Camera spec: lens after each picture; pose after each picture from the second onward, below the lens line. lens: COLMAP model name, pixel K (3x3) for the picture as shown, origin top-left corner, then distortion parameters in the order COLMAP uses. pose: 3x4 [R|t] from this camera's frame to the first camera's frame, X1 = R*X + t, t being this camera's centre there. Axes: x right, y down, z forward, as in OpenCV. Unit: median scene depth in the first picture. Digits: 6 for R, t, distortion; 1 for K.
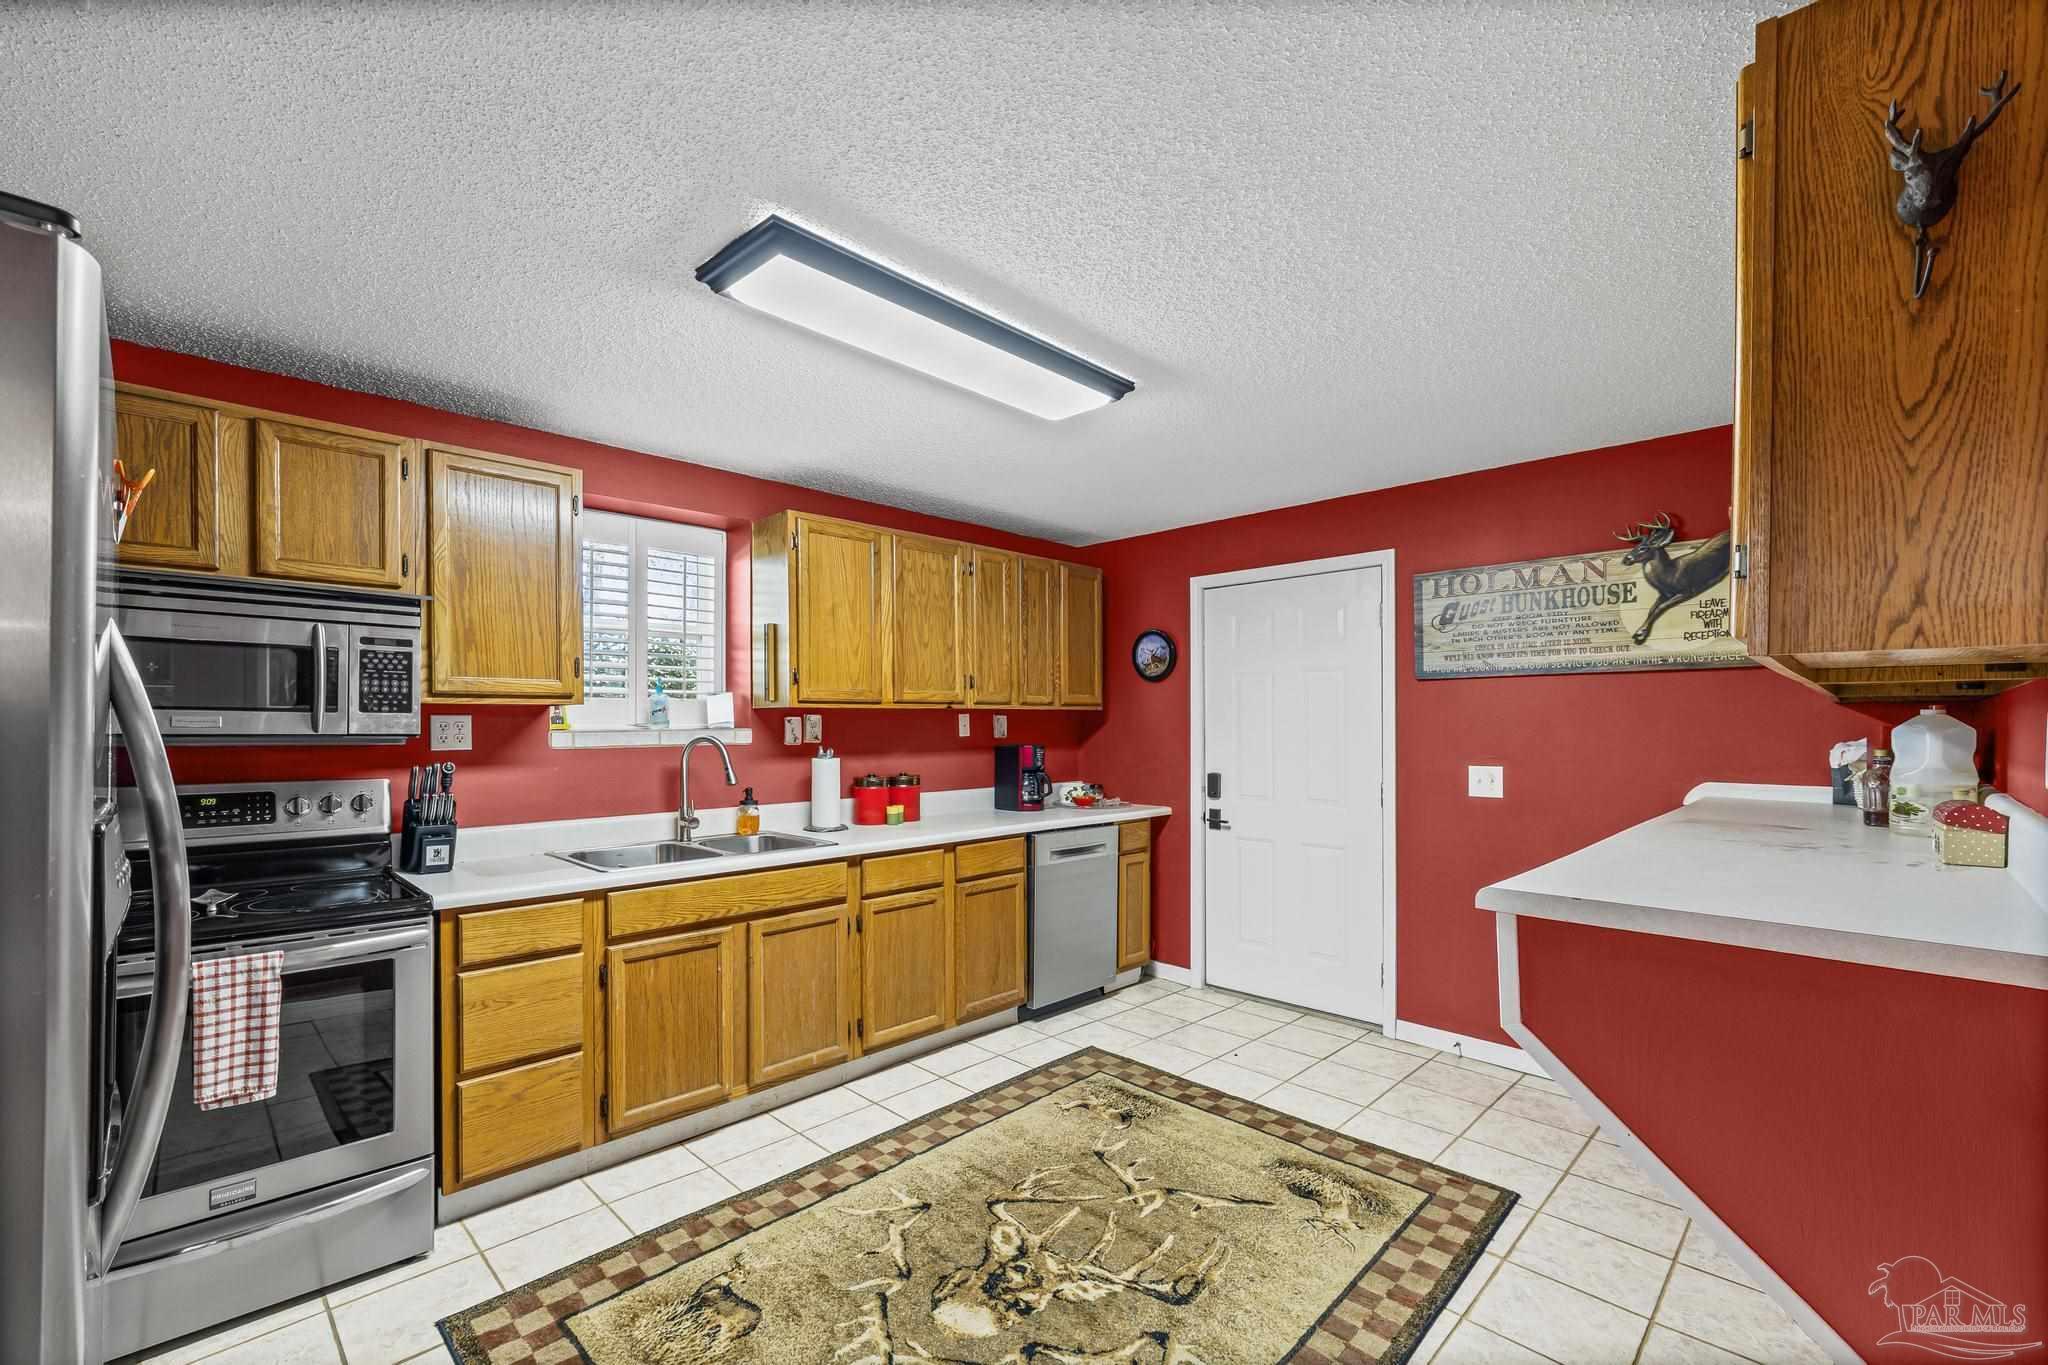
lens RADIAL K [[864.1, 0, 1020.3], [0, 864.1, 718.7], [0, 0, 1]] dist [0.000052, -0.000006]
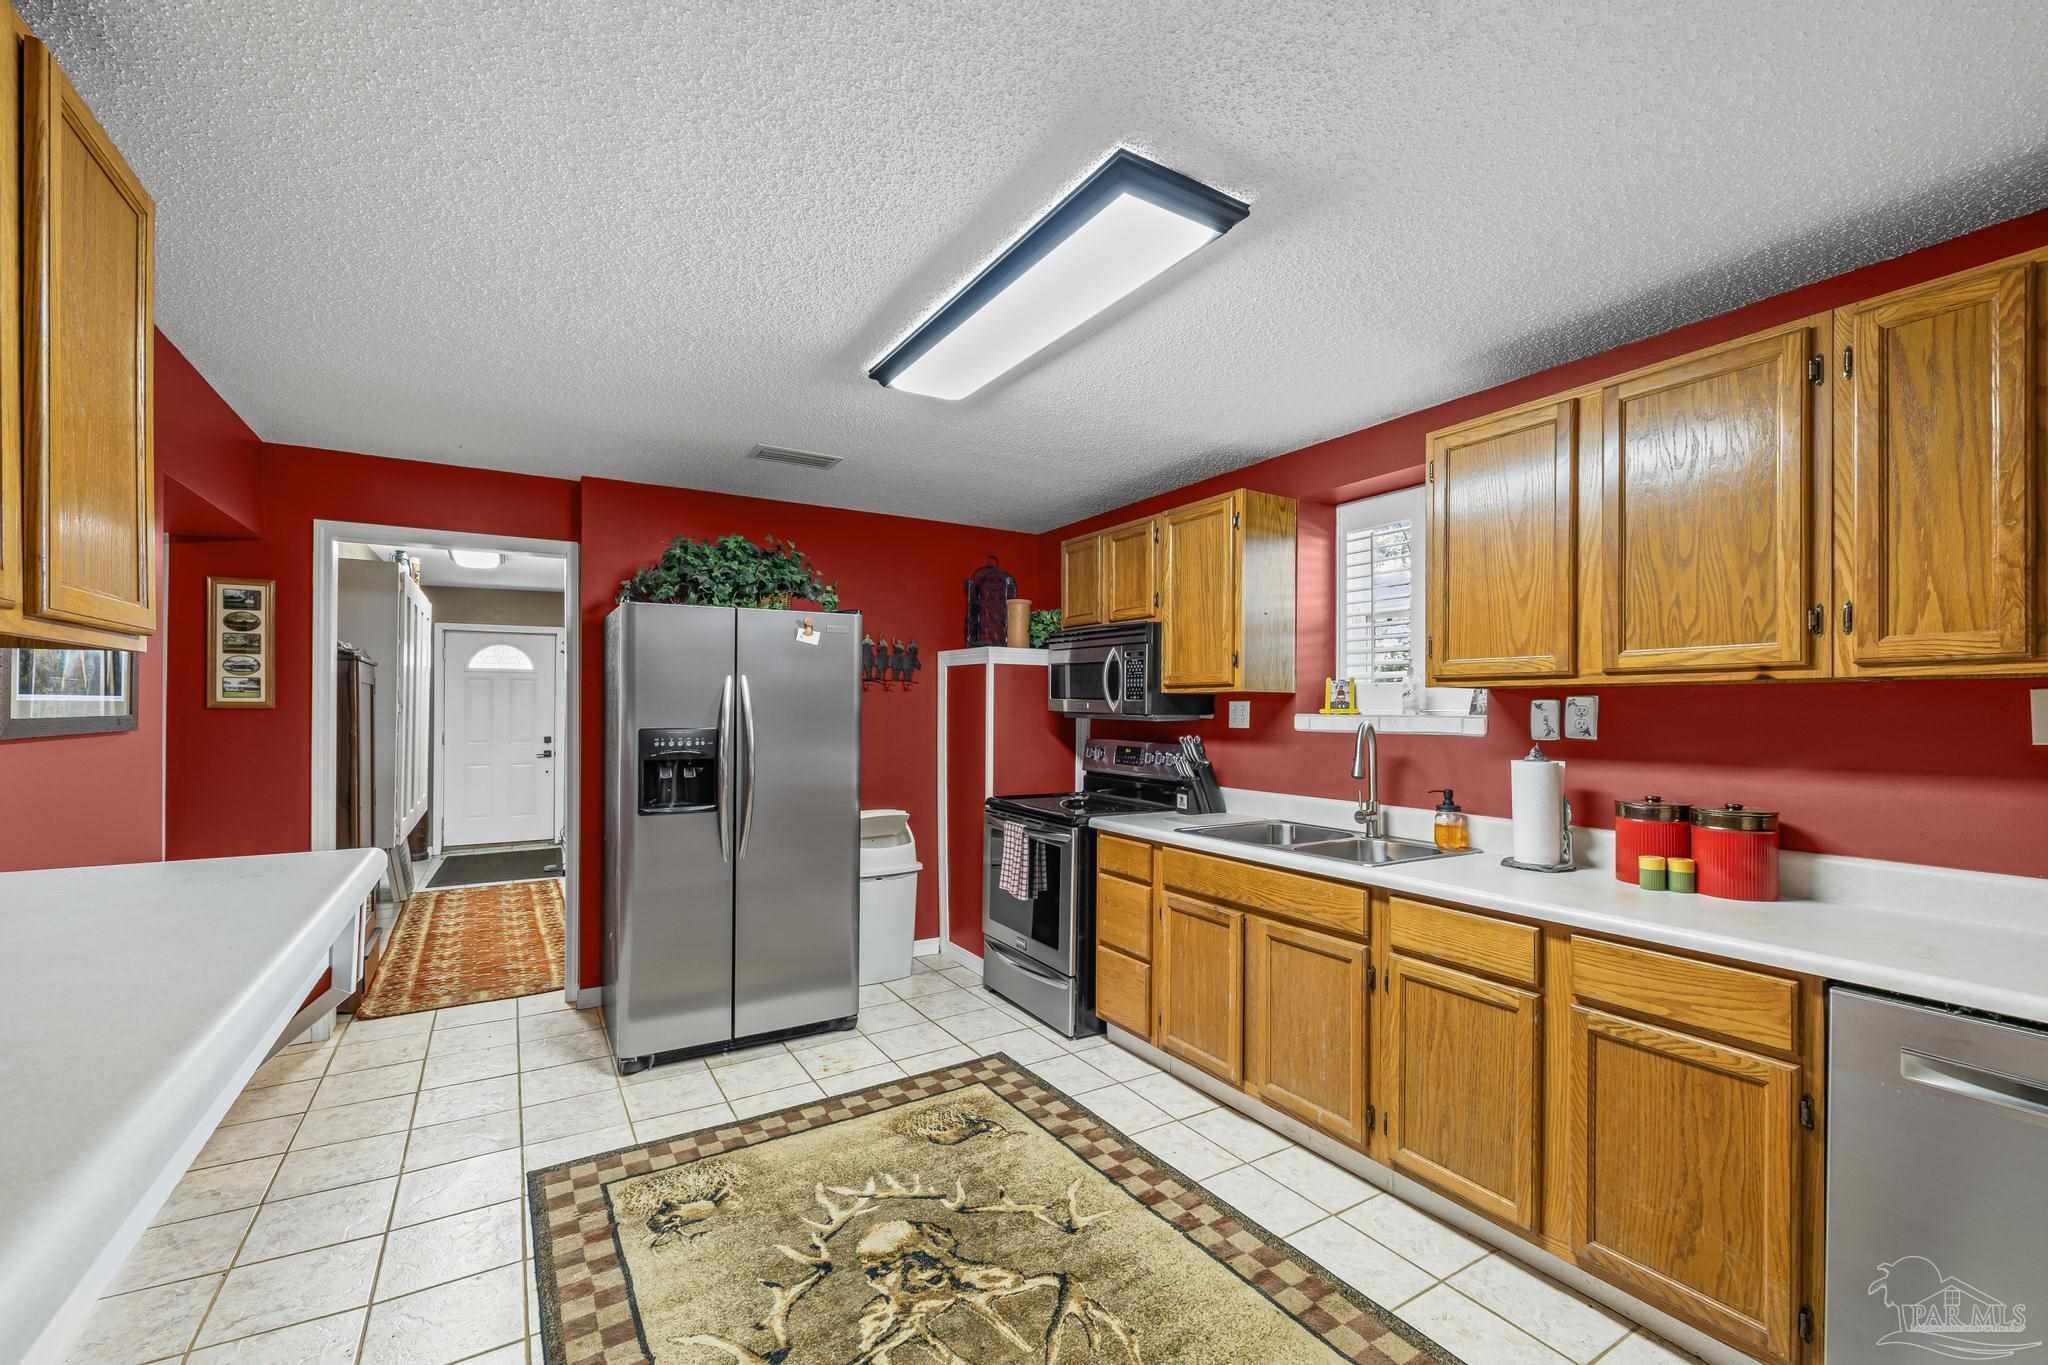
lens RADIAL K [[862.7, 0, 1022.9], [0, 862.7, 704.4], [0, 0, 1]] dist [-0.000732, -0.000061]
pose [[-0.241840, -0.002725, -0.970312, 0.732798], [-0.000881, 0.999996, -0.002589, 0.005035], [0.970316, 0.000229, -0.241841, 1.077998]]
